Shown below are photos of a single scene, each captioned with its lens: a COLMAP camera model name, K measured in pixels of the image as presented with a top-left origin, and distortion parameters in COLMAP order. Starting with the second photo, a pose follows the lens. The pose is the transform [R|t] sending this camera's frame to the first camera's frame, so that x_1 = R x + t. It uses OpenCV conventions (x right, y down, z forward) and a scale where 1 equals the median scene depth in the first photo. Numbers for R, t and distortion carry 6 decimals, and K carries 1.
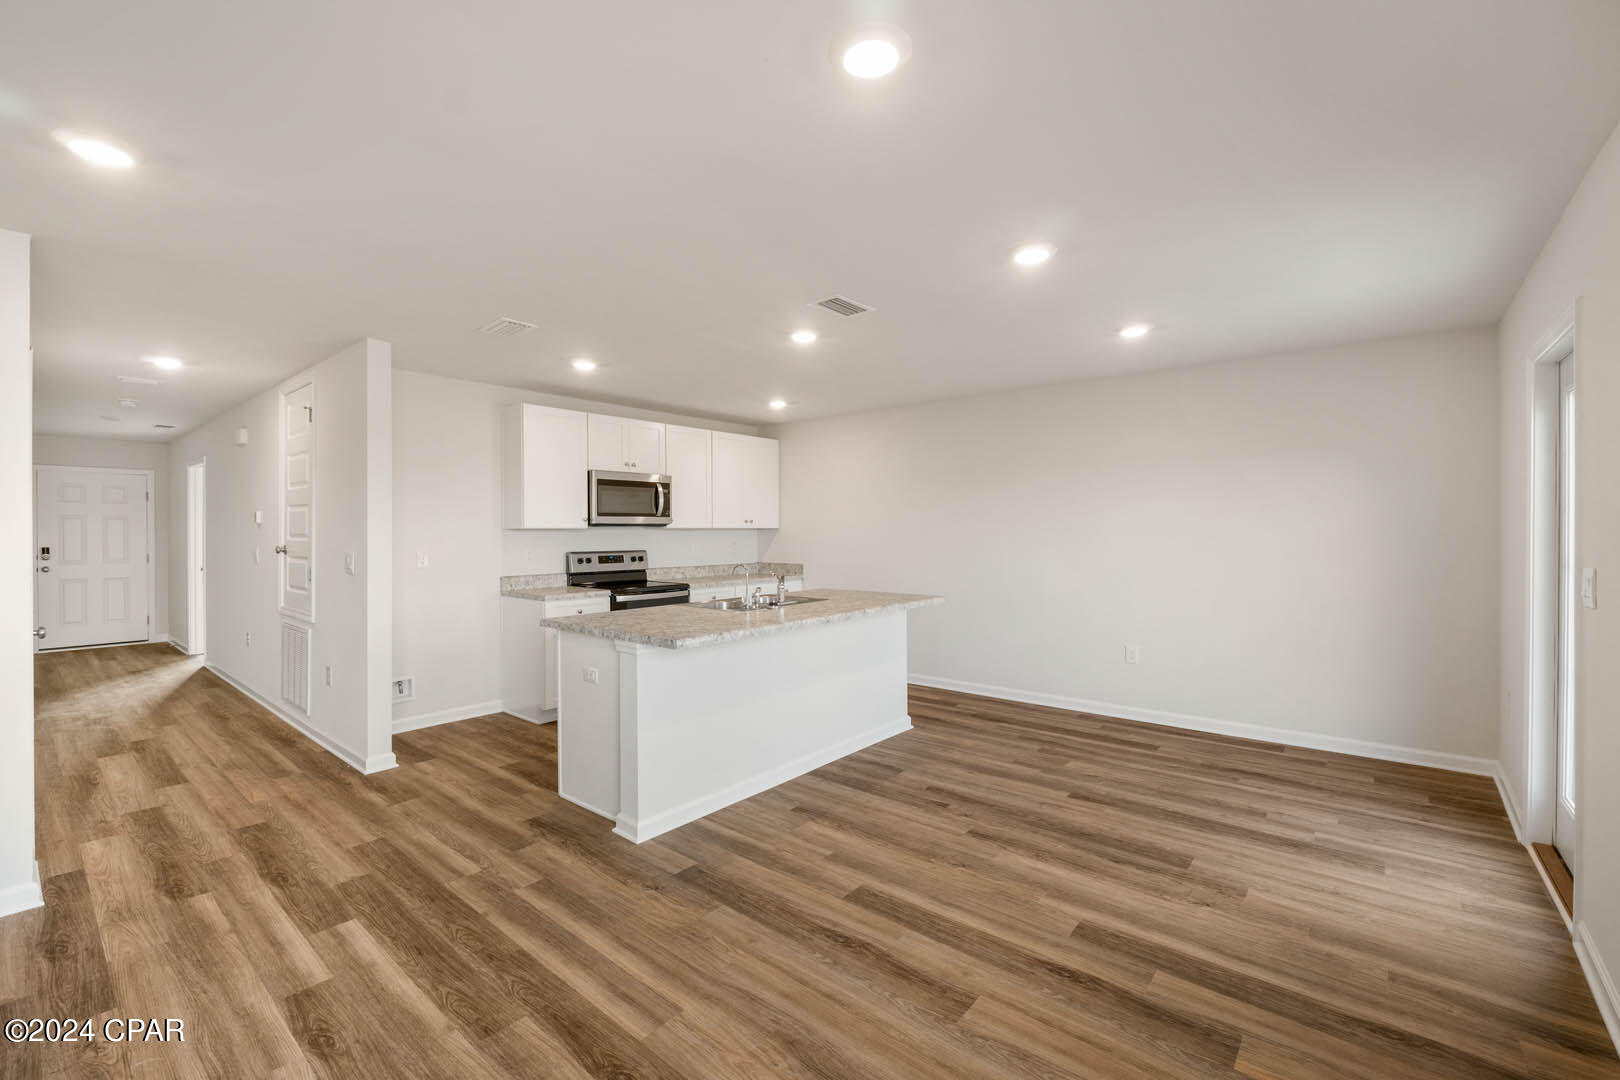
lens RADIAL K [[681.8, 0, 804.1], [0, 681.8, 533.5], [0, 0, 1]] dist [-0.009165, -0.000092]
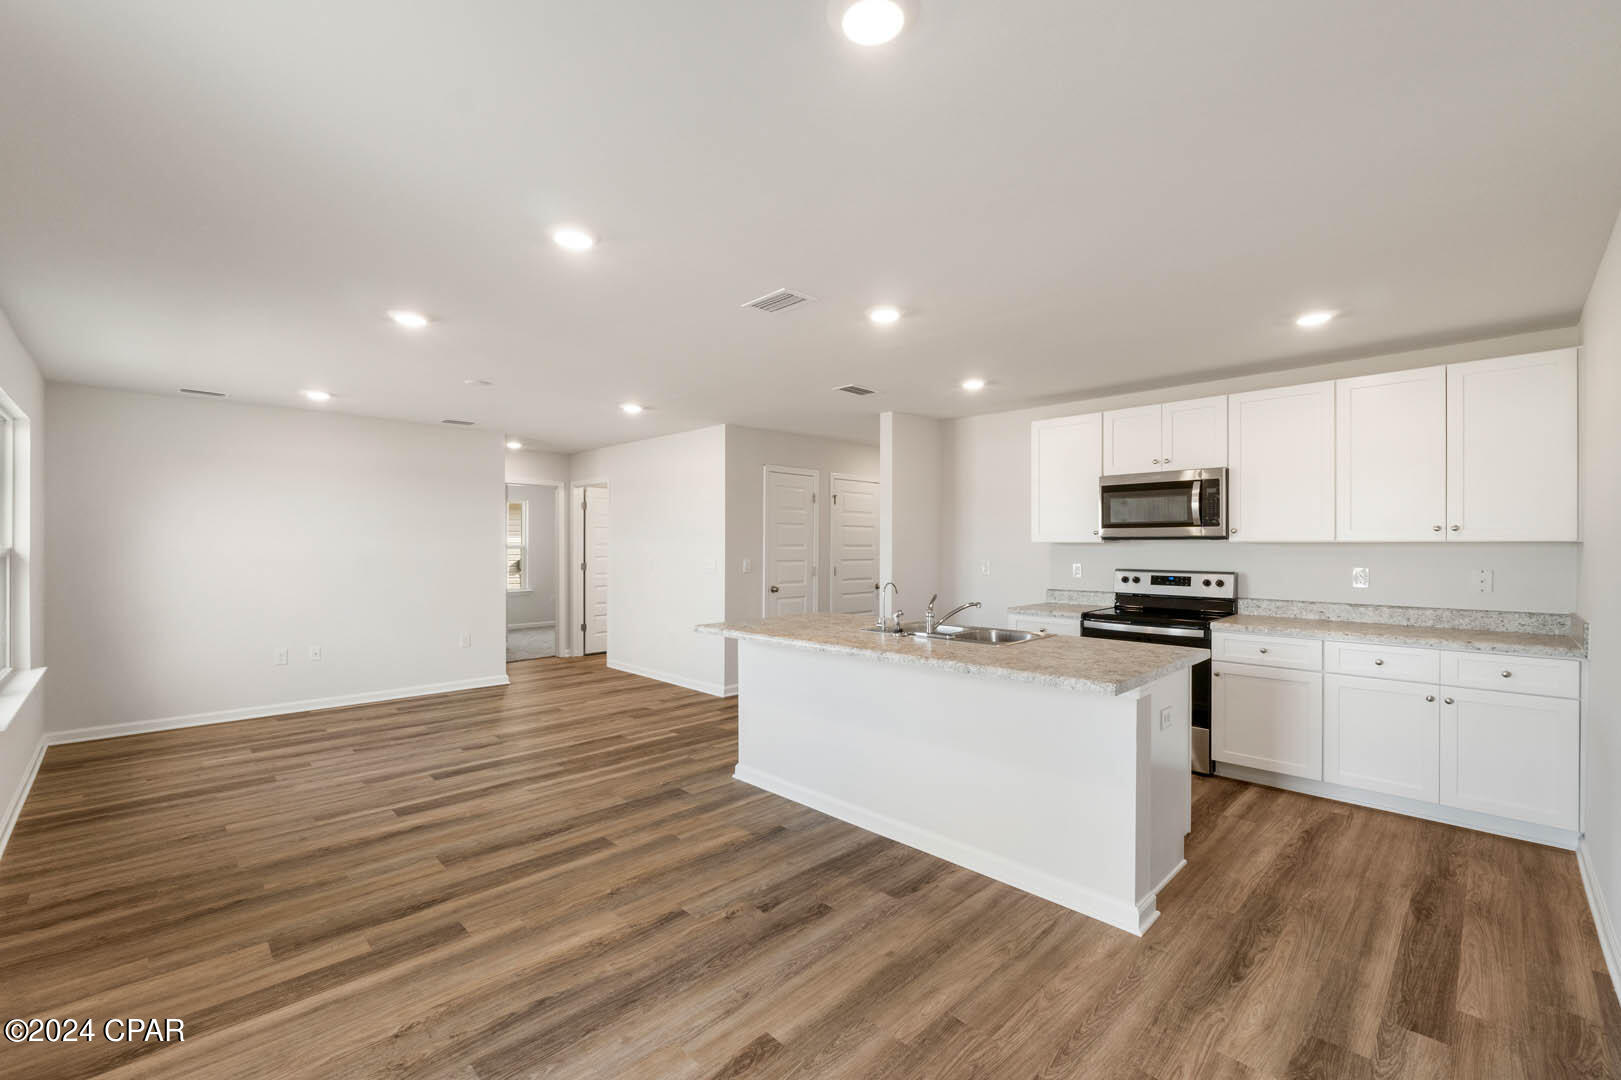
lens RADIAL K [[682.2, 0, 804.6], [0, 682.2, 533.5], [0, 0, 1]] dist [-0.009165, -0.000092]
pose [[-0.093662, -0.013347, -0.995515, 0.905939], [-0.005349, 0.999902, -0.012903, -0.008316], [0.995590, 0.004117, -0.093725, 1.048699]]
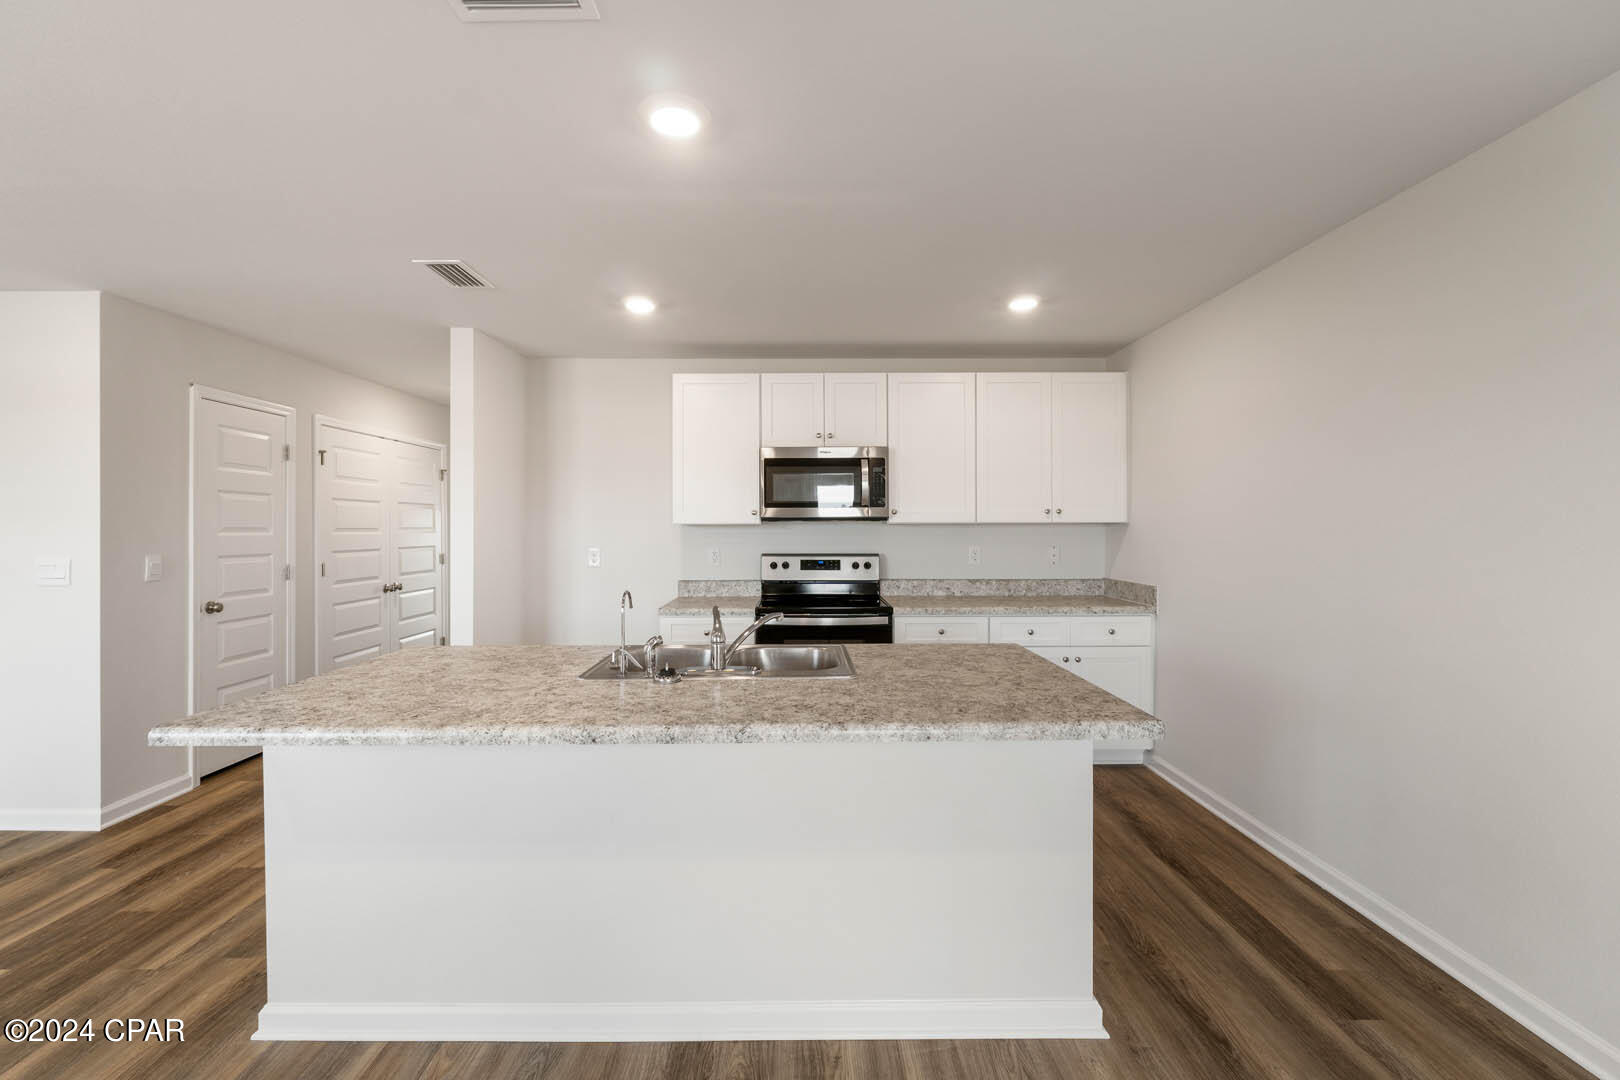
lens RADIAL K [[678.4, 0, 804.1], [0, 678.4, 524.9], [0, 0, 1]] dist [-0.008485, -0.000011]
pose [[0.648763, -0.001363, -0.760990, 0.446231], [-0.002287, 0.999990, -0.003741, -0.005327], [0.760987, 0.004167, 0.648753, 0.814427]]
